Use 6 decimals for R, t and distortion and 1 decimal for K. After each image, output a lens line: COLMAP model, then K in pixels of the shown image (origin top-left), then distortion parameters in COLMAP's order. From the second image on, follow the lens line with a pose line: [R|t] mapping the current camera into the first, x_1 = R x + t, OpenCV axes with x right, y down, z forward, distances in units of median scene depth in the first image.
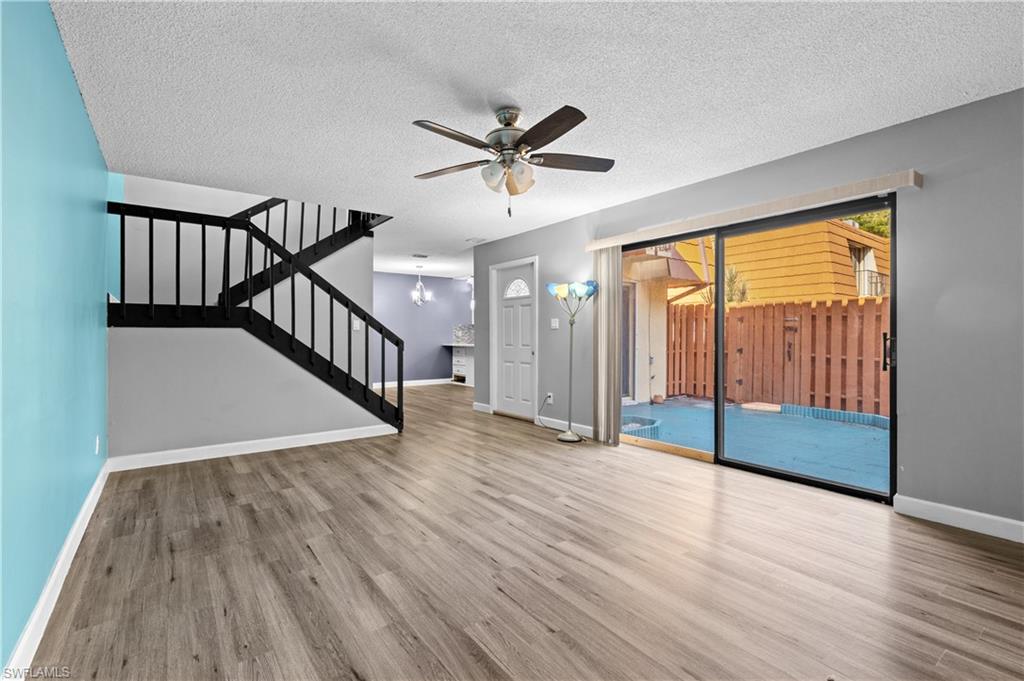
lens RADIAL K [[462.1, 0, 517.8], [0, 462.1, 343.5], [0, 0, 1]] dist [0.007224, -0.001016]
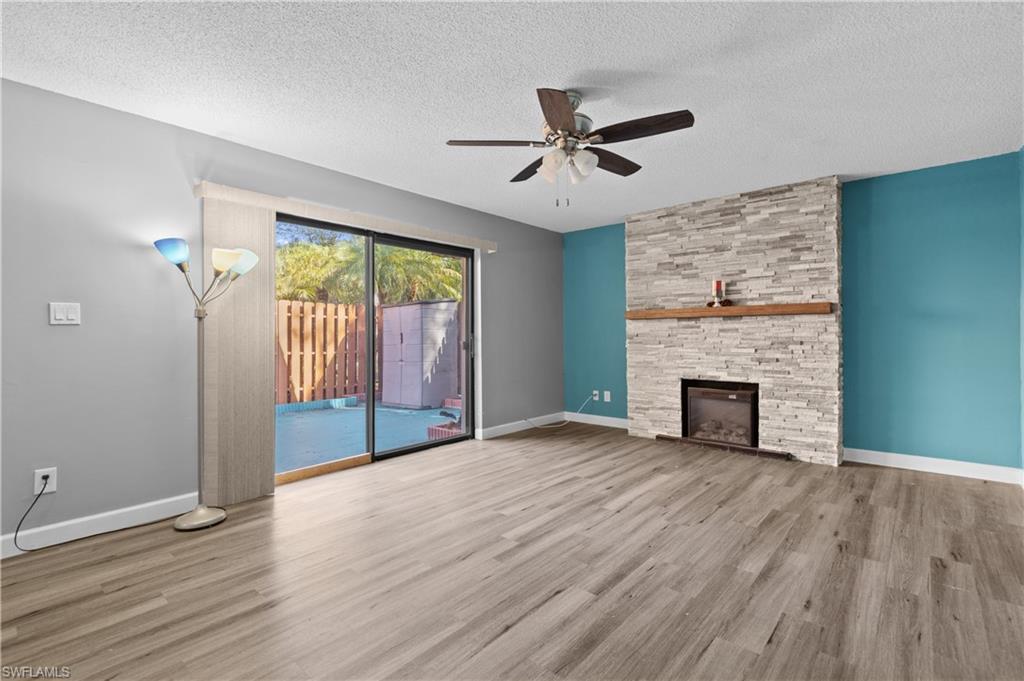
lens RADIAL K [[462.1, 0, 508.9], [0, 462.1, 339.6], [0, 0, 1]] dist [0.007224, -0.001016]
pose [[-0.190326, -0.010624, 0.981663, -0.875501], [0.022330, 0.999636, 0.015148, -0.026457], [-0.981467, 0.024804, -0.190020, 1.248094]]
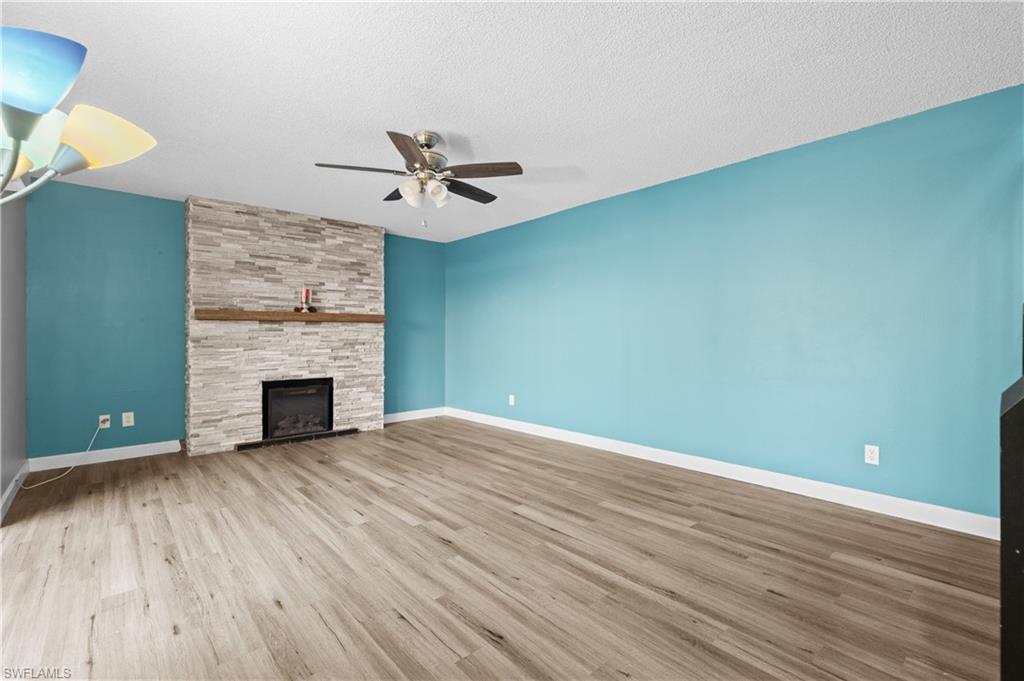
lens RADIAL K [[462.1, 0, 512.6], [0, 462.1, 335.0], [0, 0, 1]] dist [0.007224, -0.001016]
pose [[-0.997894, 0.002184, -0.064835, -0.148705], [0.001393, 0.999924, 0.012242, -0.032097], [0.064857, 0.012126, -0.997821, 2.034572]]
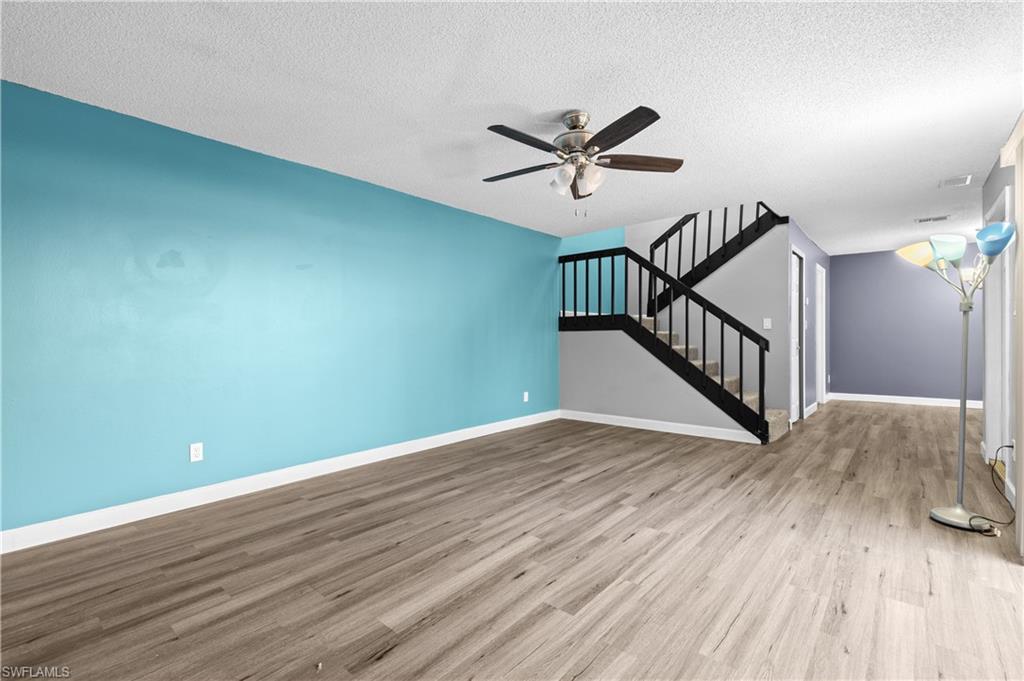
lens RADIAL K [[462.1, 0, 513.6], [0, 462.1, 342.1], [0, 0, 1]] dist [0.007224, -0.001016]
pose [[0.206942, 0.008586, -0.978316, 0.919018], [-0.009699, 0.999930, 0.006724, -0.007138], [0.978305, 0.008097, 0.207011, 0.626889]]
